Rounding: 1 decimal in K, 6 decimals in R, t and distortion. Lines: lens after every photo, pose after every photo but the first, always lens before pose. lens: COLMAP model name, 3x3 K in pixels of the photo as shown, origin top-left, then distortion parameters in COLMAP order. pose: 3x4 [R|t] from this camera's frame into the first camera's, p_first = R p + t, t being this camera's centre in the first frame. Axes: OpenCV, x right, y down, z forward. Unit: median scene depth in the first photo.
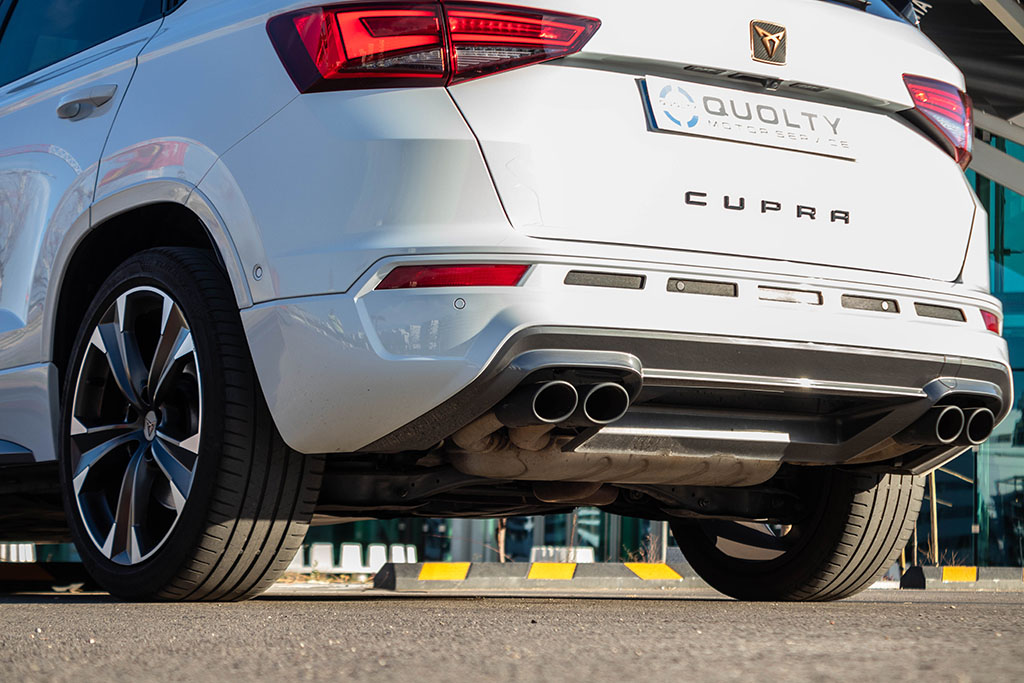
lens RADIAL K [[2499.0, 0, 536.0], [0, 2499.0, 343.5], [0, 0, 1]] dist [0.074255, 0.202828]
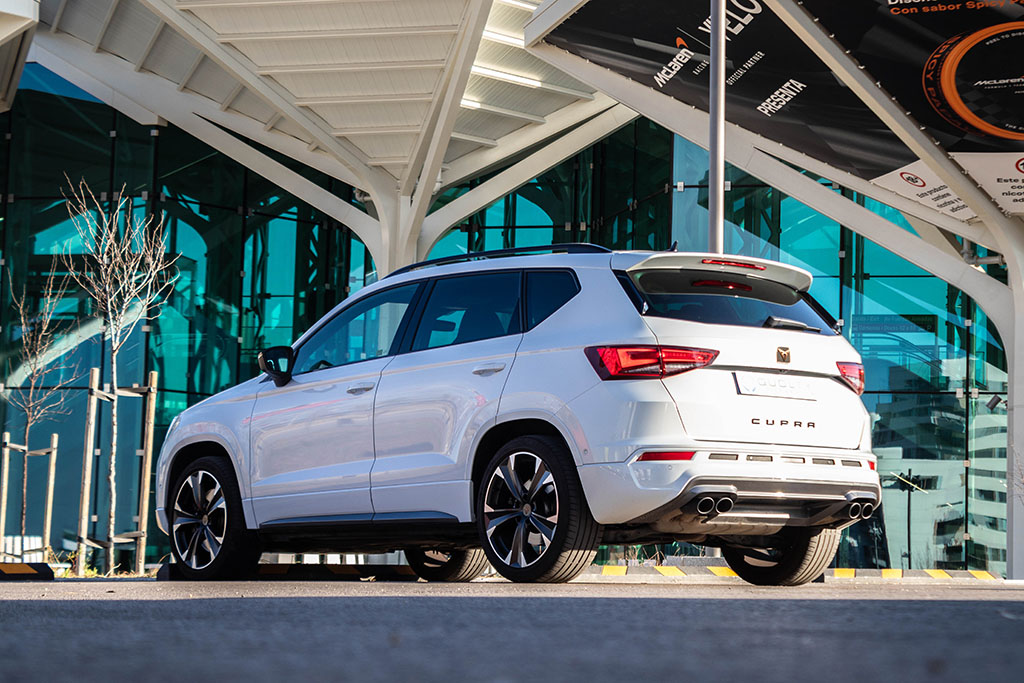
lens RADIAL K [[2499.0, 0, 536.0], [0, 2499.0, 343.5], [0, 0, 1]] dist [0.074255, 0.202828]
pose [[0.998358, 0.009590, 0.056467, -0.285772], [-0.009637, 0.999953, 0.000559, -0.130415], [-0.056459, -0.001103, 0.998404, -1.420907]]
